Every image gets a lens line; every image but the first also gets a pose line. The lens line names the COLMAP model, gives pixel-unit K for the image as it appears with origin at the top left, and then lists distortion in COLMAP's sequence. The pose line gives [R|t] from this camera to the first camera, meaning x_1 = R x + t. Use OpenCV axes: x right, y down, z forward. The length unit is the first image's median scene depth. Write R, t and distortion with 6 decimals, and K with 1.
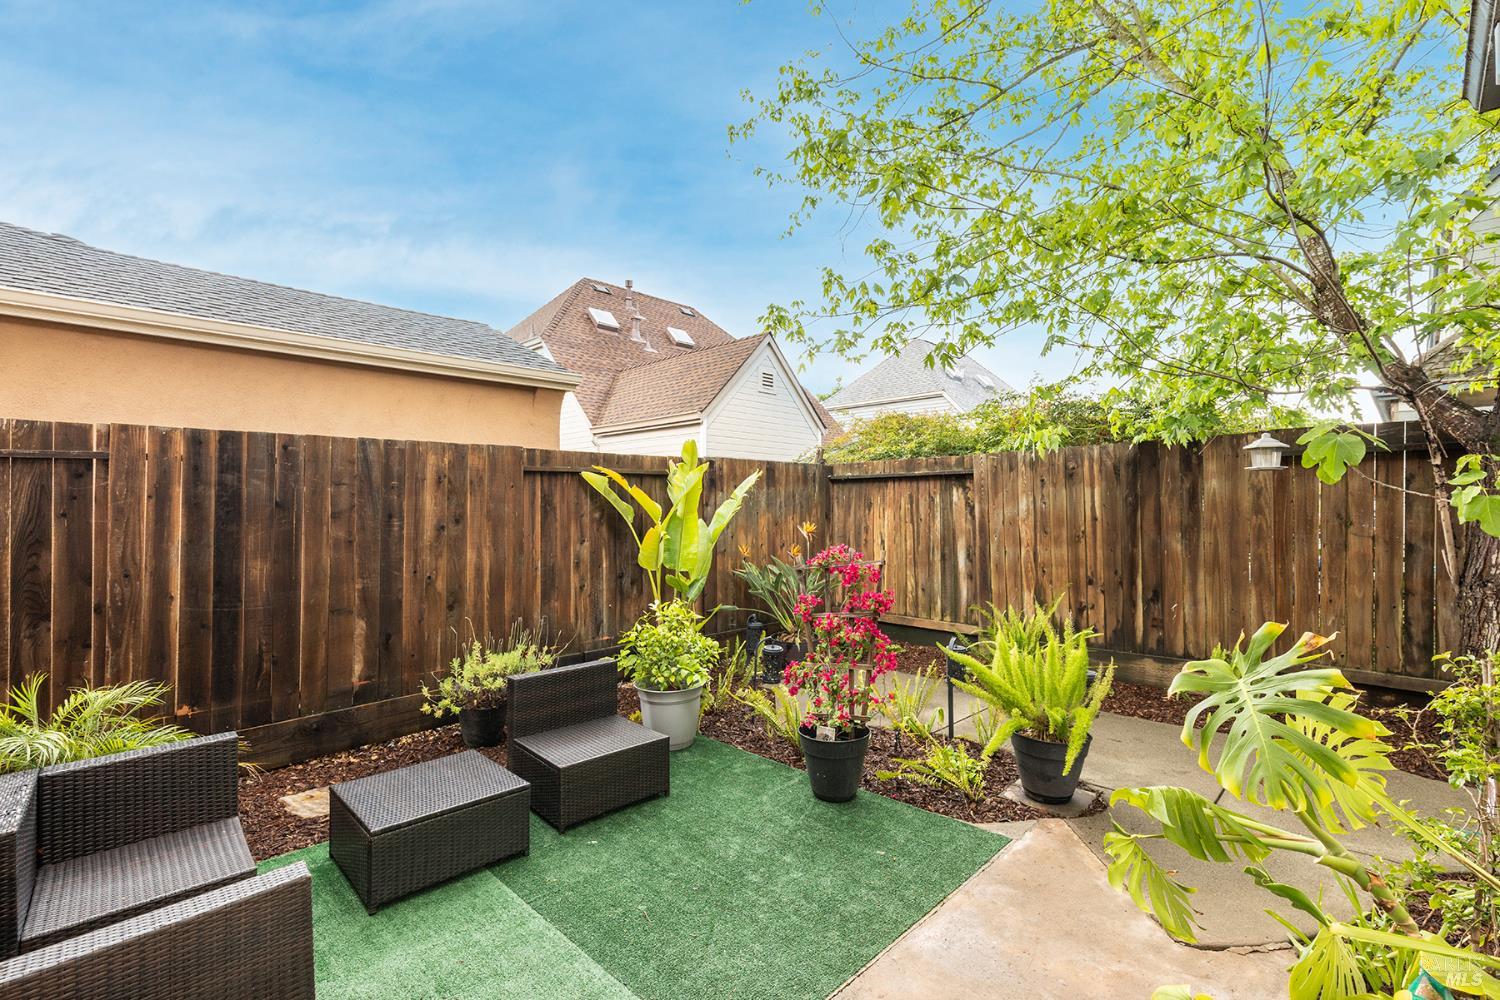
lens RADIAL K [[677.3, 0, 761.0], [0, 677.3, 499.3], [0, 0, 1]] dist [0.003627, 0.001222]
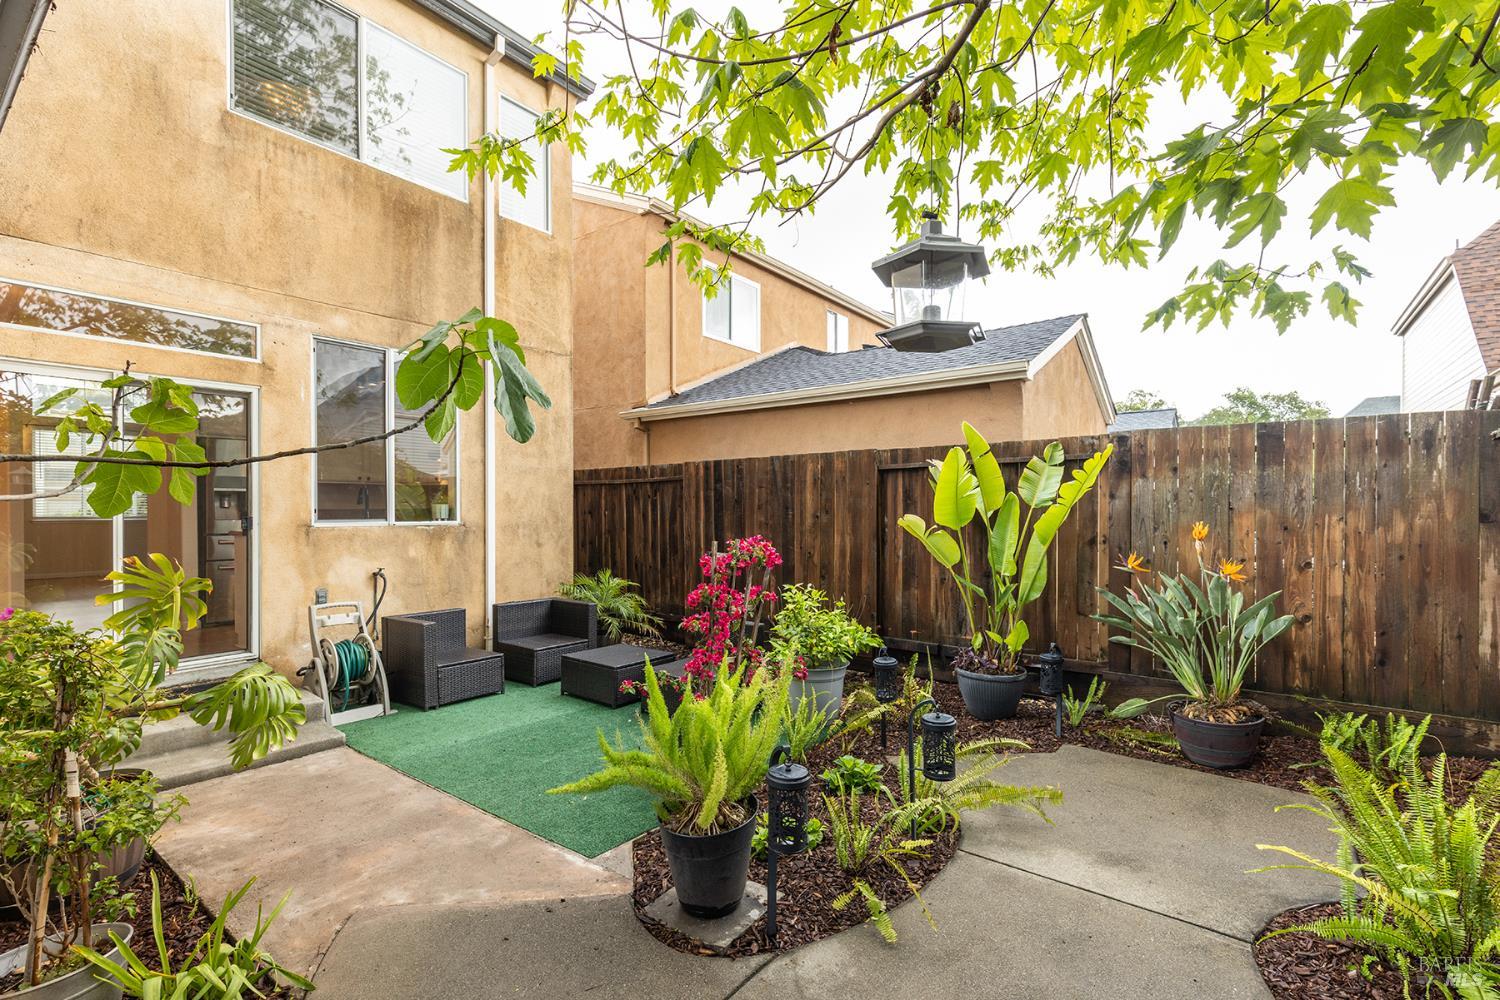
lens RADIAL K [[677.3, 0, 758.9], [0, 677.3, 506.1], [0, 0, 1]] dist [0.003627, 0.001222]
pose [[0.113575, -0.003630, -0.993523, 0.832605], [0.007738, 0.999966, -0.002769, 0.023425], [0.993499, -0.007373, 0.113599, 0.723122]]
